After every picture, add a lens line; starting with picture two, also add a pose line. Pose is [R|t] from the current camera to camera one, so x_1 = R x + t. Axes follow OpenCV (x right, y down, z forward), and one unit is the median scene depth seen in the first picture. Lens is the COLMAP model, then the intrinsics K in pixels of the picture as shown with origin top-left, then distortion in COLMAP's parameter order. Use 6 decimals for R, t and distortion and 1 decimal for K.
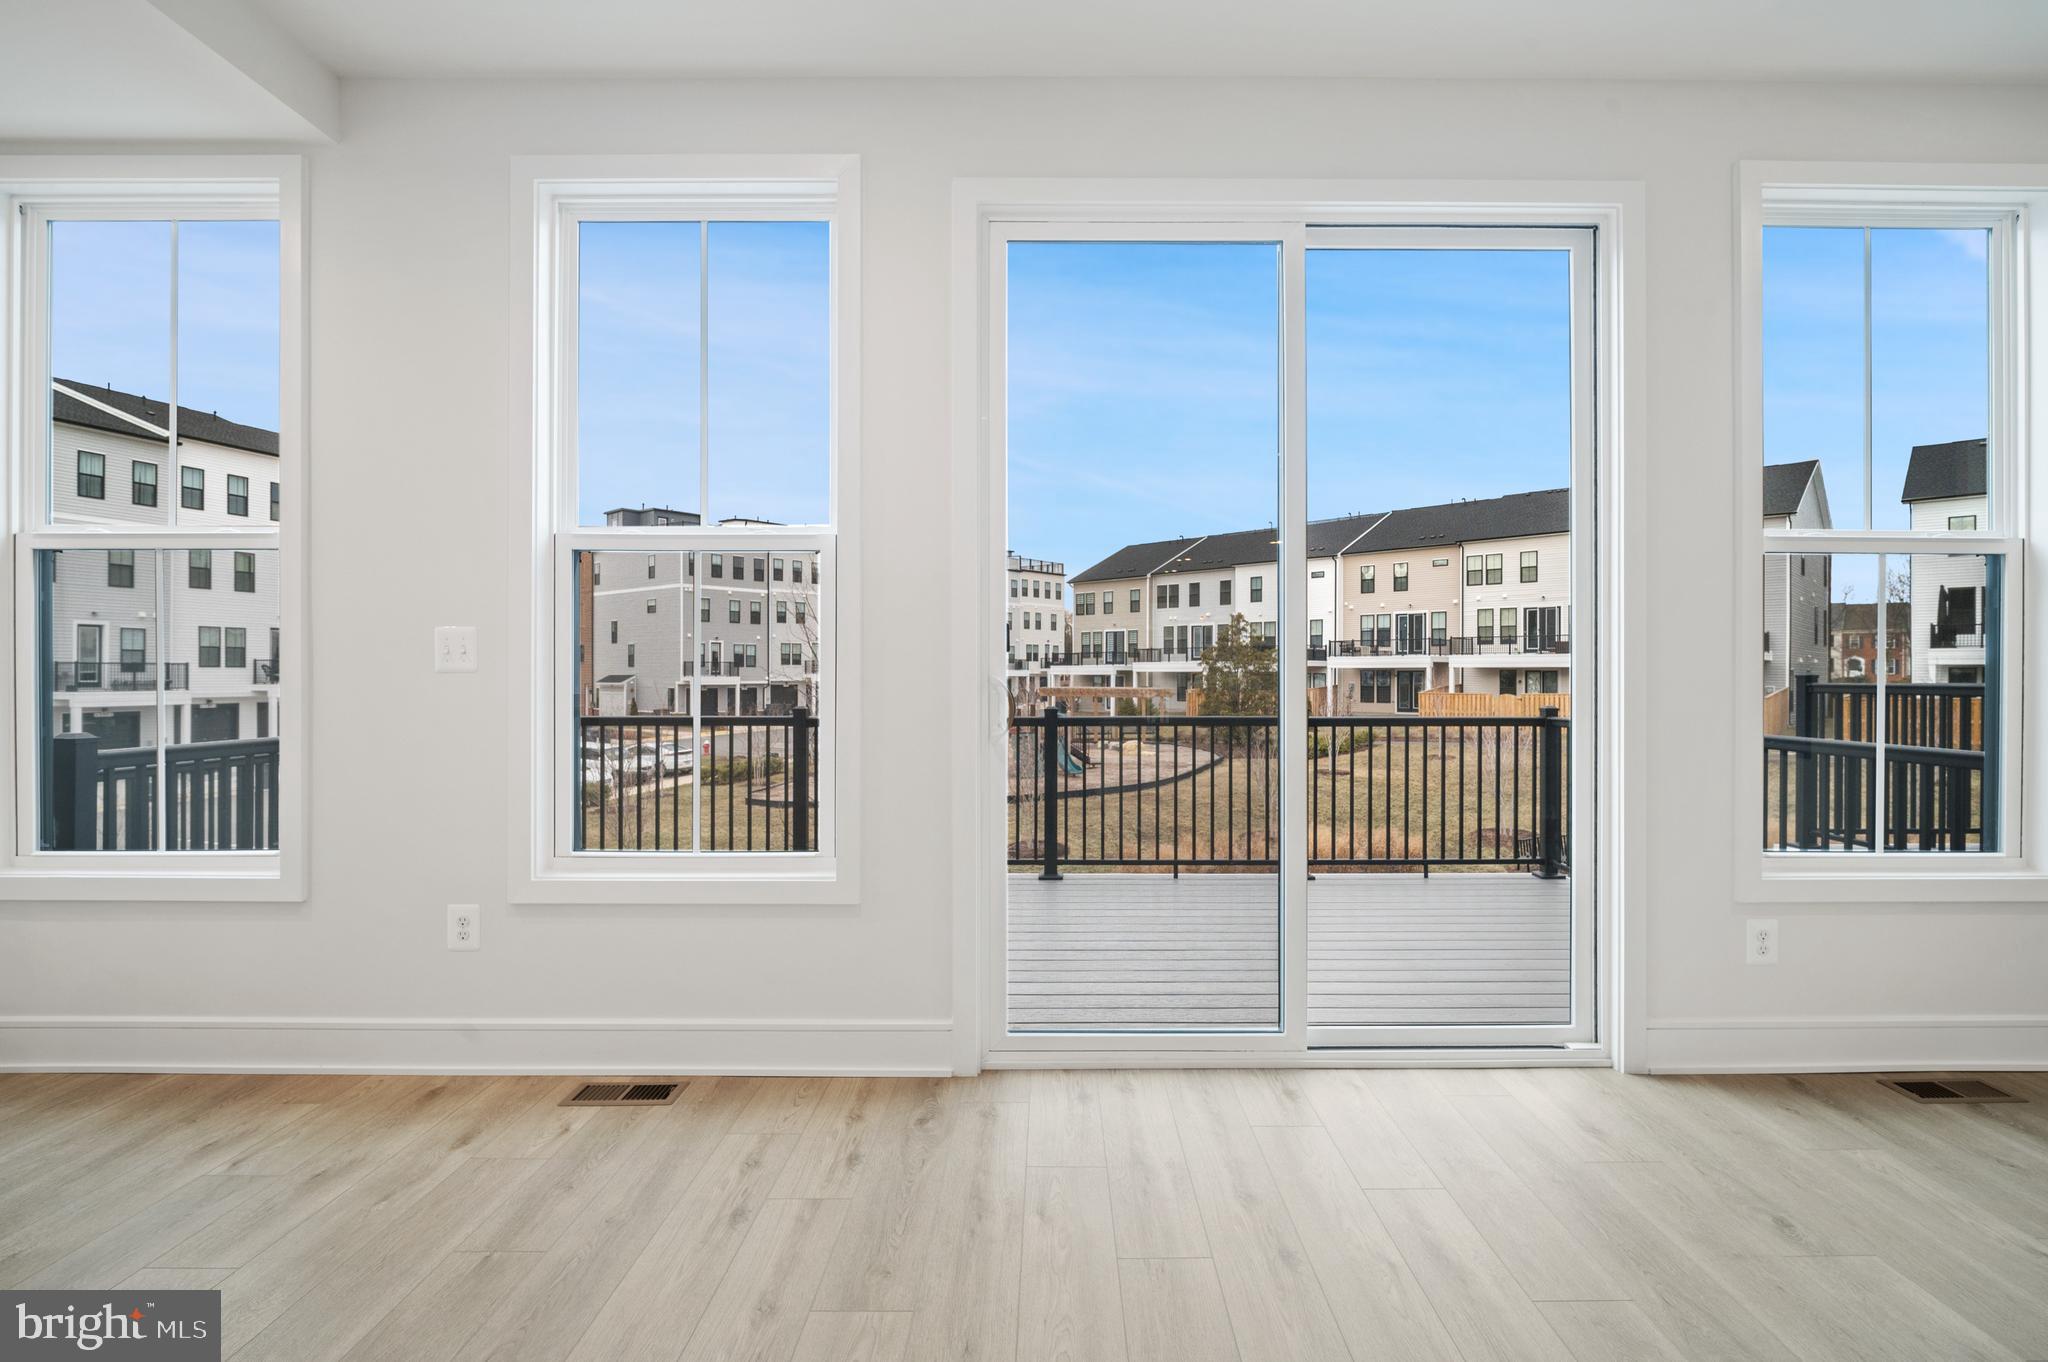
lens RADIAL K [[964.1, 0, 1060.8], [0, 964.1, 674.6], [0, 0, 1]] dist [-0.004219, -0.002457]
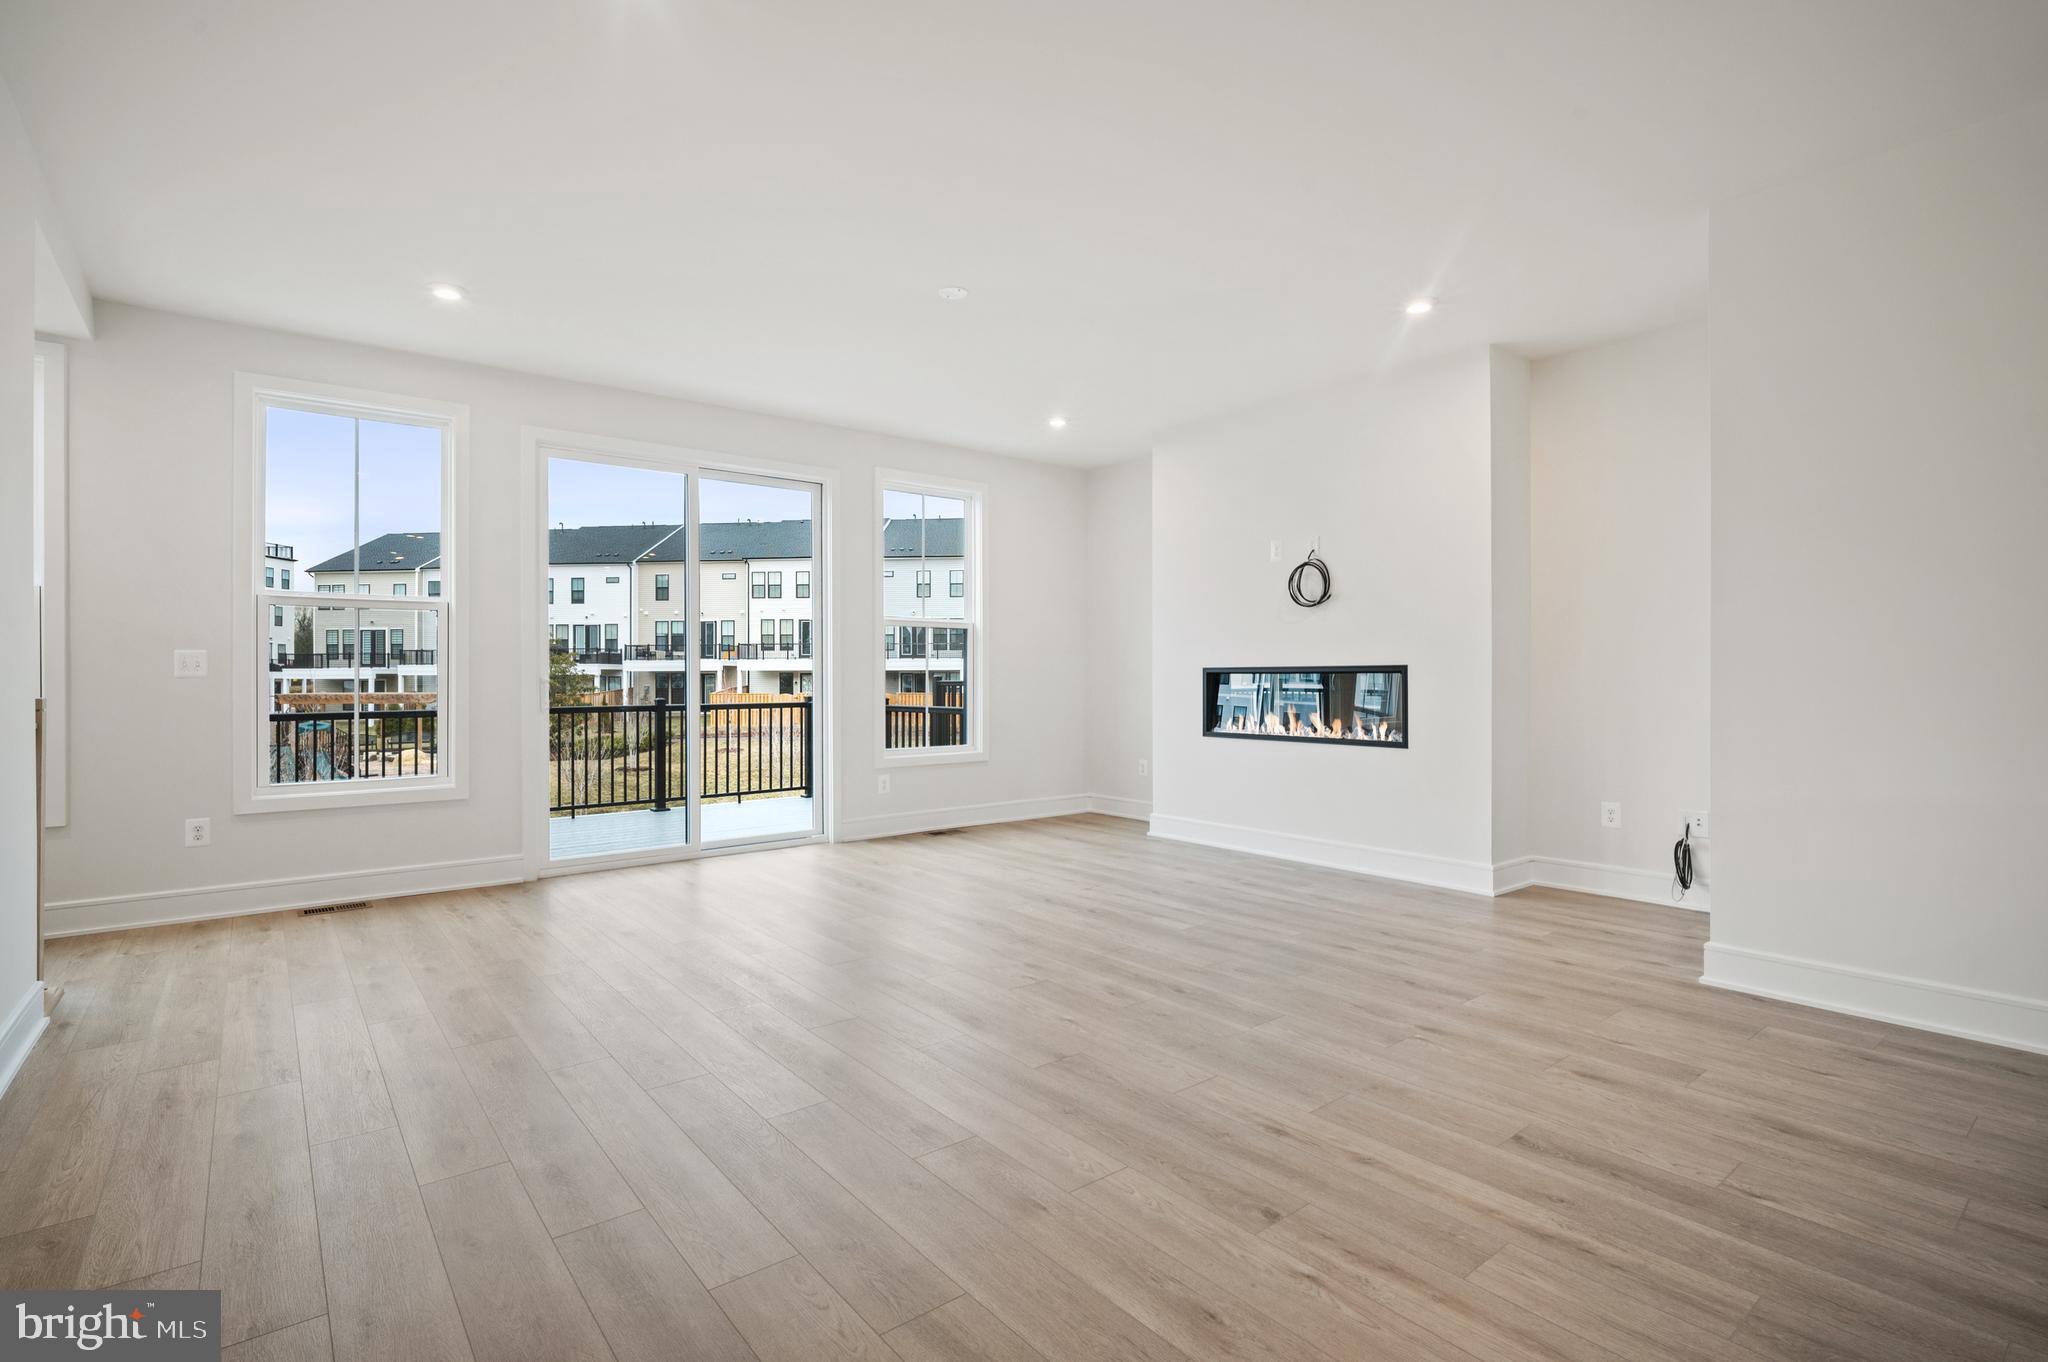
lens RADIAL K [[964.1, 0, 1007.2], [0, 964.1, 682.0], [0, 0, 1]] dist [-0.004219, -0.002457]
pose [[0.790046, -0.008051, 0.612994, -0.035432], [0.005041, 0.999965, 0.006635, 0.000117], [-0.613026, -0.002152, 0.790059, -0.076324]]
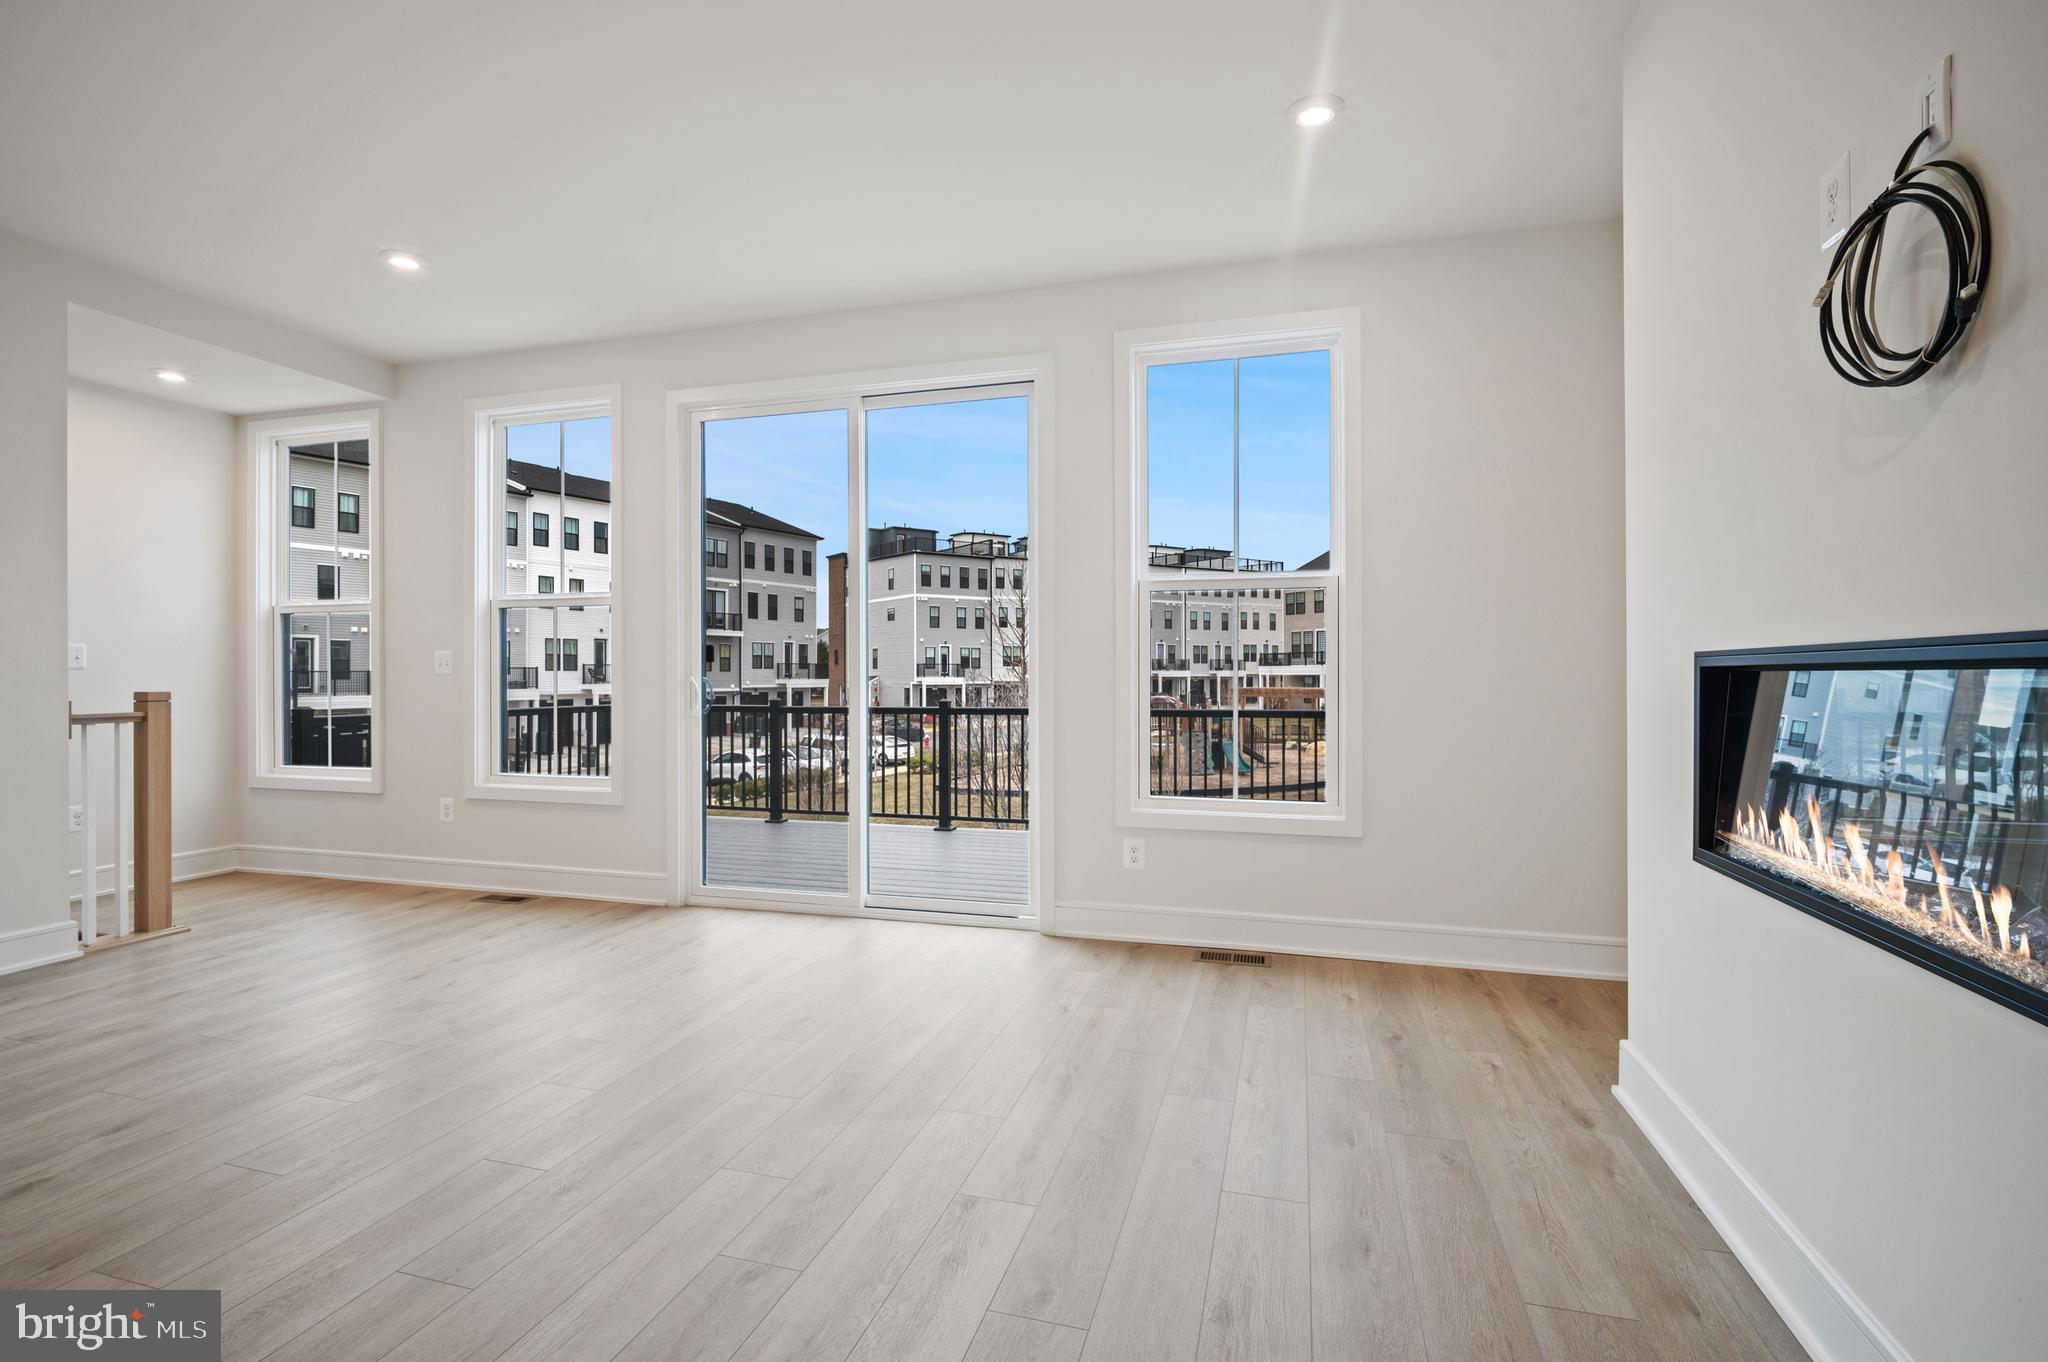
lens RADIAL K [[964.1, 0, 1031.3], [0, 964.1, 674.3], [0, 0, 1]] dist [-0.004219, -0.002457]
pose [[0.958476, -0.002294, -0.285164, 0.067342], [0.002036, 0.999997, -0.001201, 0.000077], [0.285166, 0.000570, 0.958478, -0.031812]]
